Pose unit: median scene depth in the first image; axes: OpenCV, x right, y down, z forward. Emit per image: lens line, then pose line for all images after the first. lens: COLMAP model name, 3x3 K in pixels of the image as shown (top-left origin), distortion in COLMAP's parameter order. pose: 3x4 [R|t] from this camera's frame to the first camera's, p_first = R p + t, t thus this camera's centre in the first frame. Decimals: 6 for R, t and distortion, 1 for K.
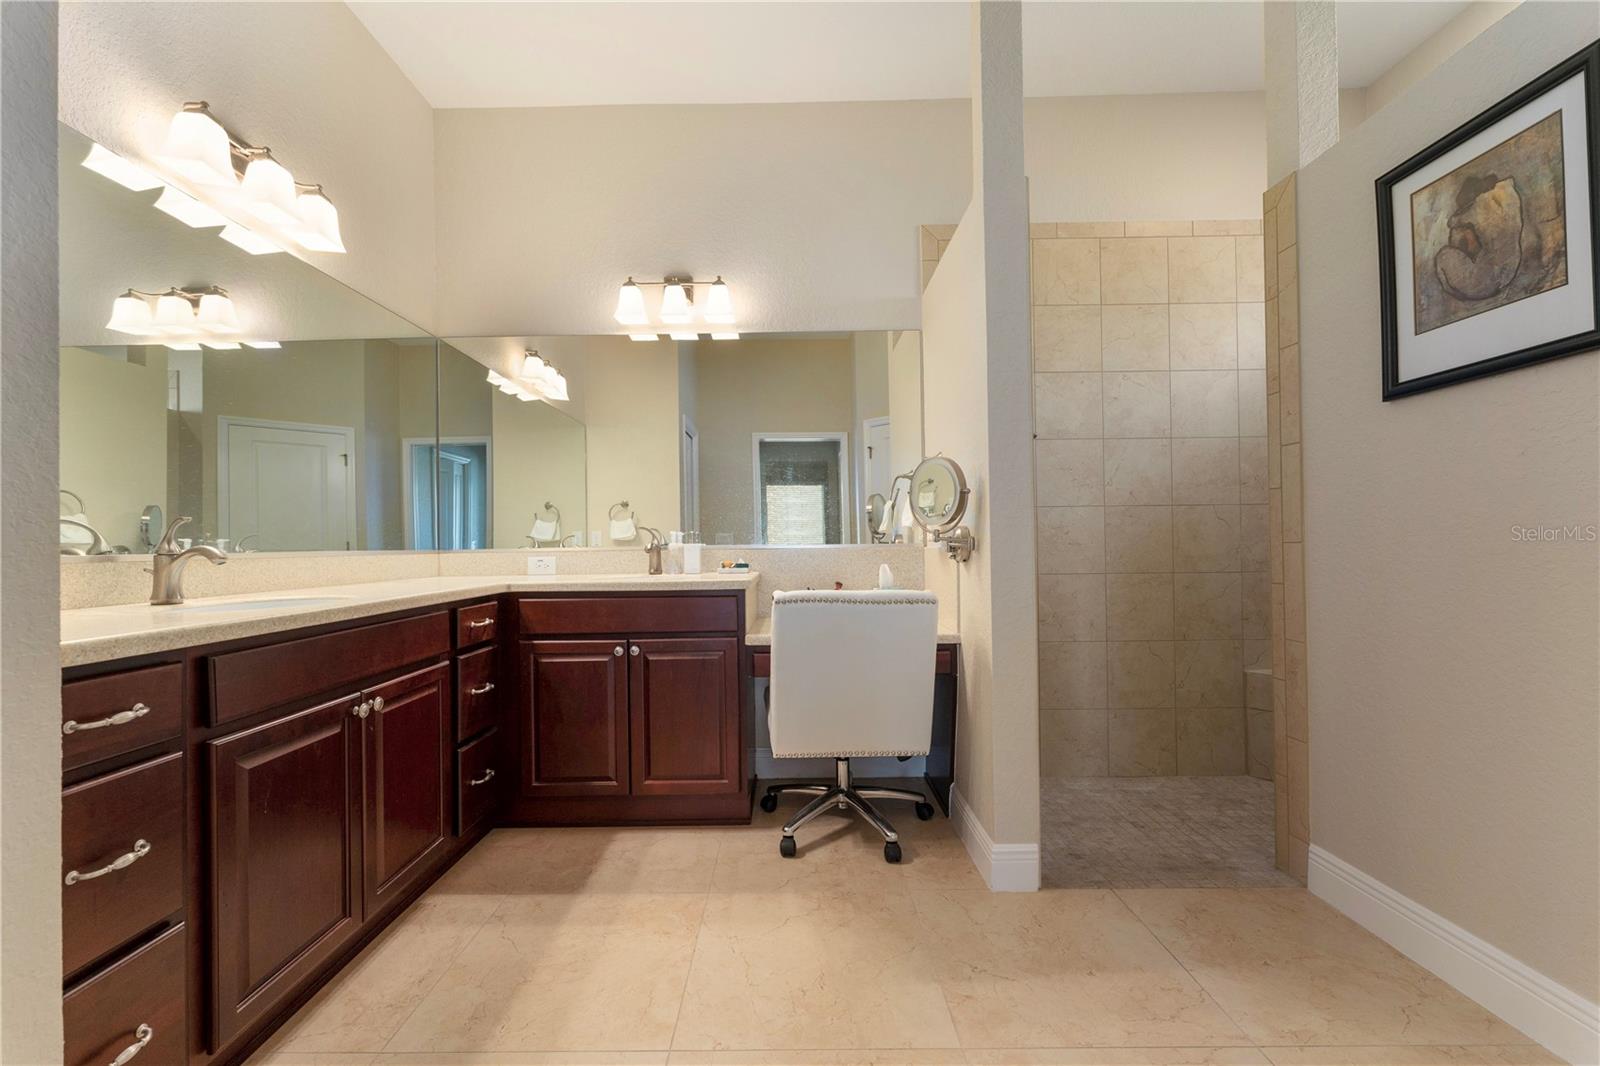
lens RADIAL K [[659.8, 0, 772.2], [0, 659.8, 537.8], [0, 0, 1]] dist [-0.000483, -0.000219]
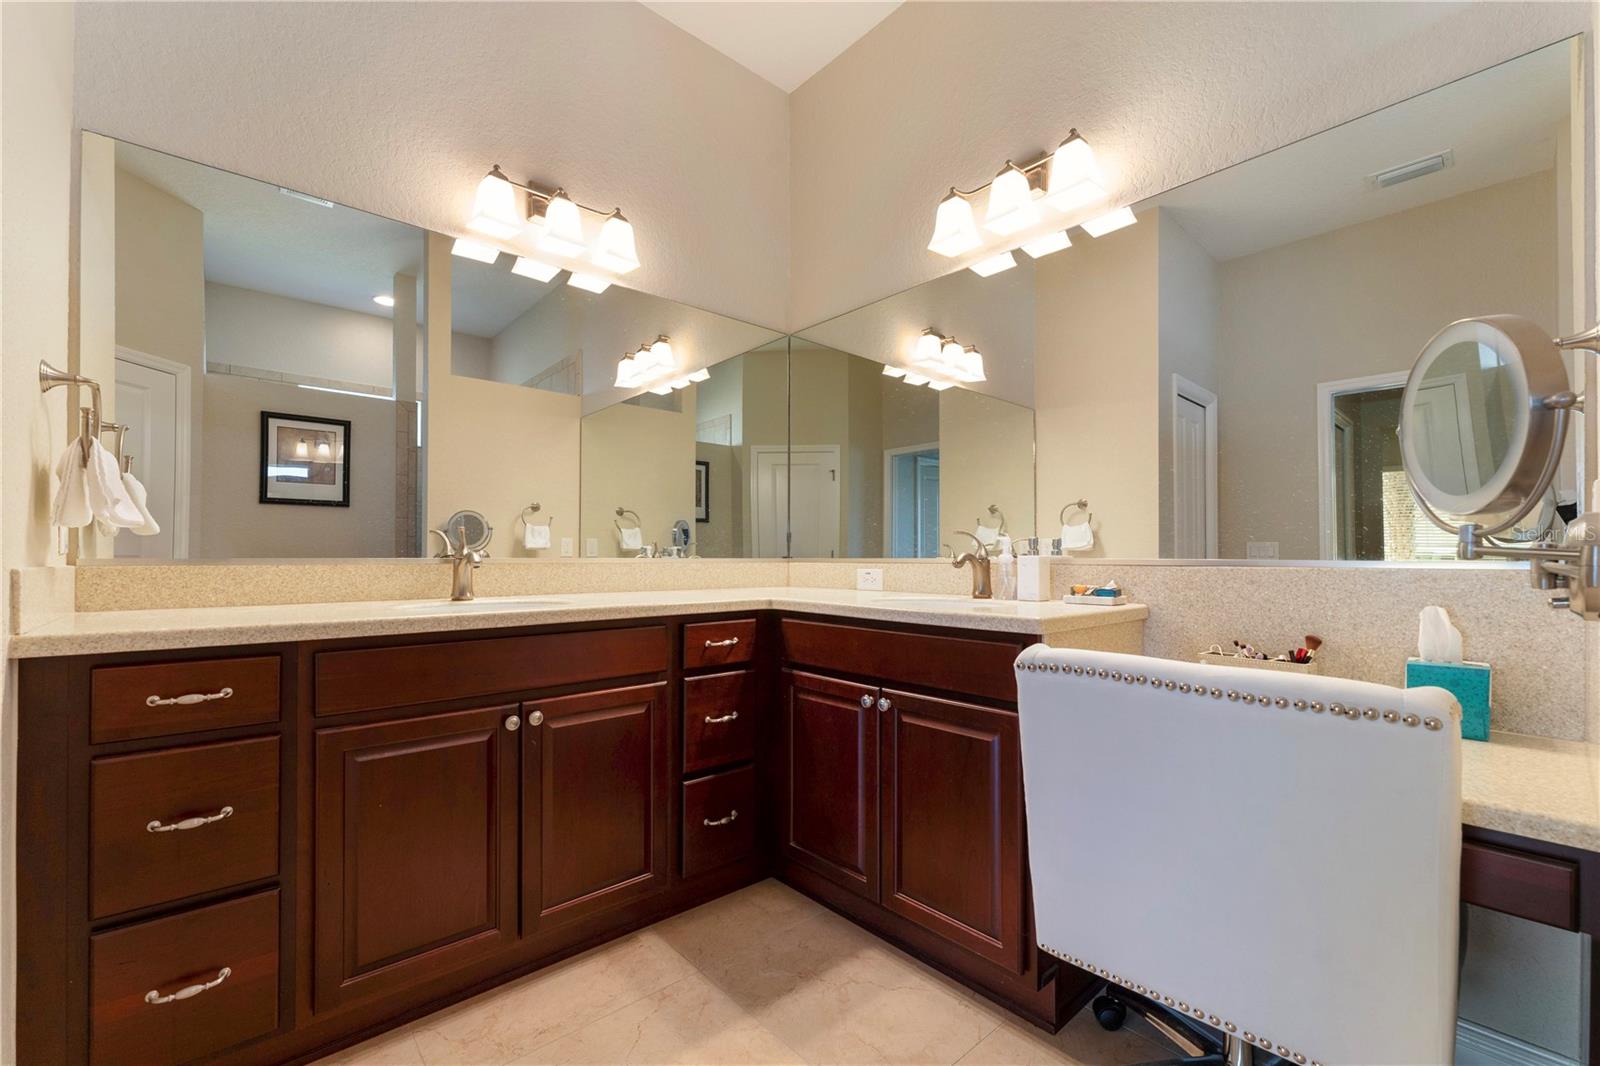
lens RADIAL K [[659.8, 0, 795.7], [0, 659.8, 553.2], [0, 0, 1]] dist [-0.000483, -0.000219]
pose [[0.665640, 0.010271, -0.746203, 0.255950], [-0.003984, 0.999940, 0.010210, 0.000969], [0.746263, -0.003823, 0.665641, 0.454513]]
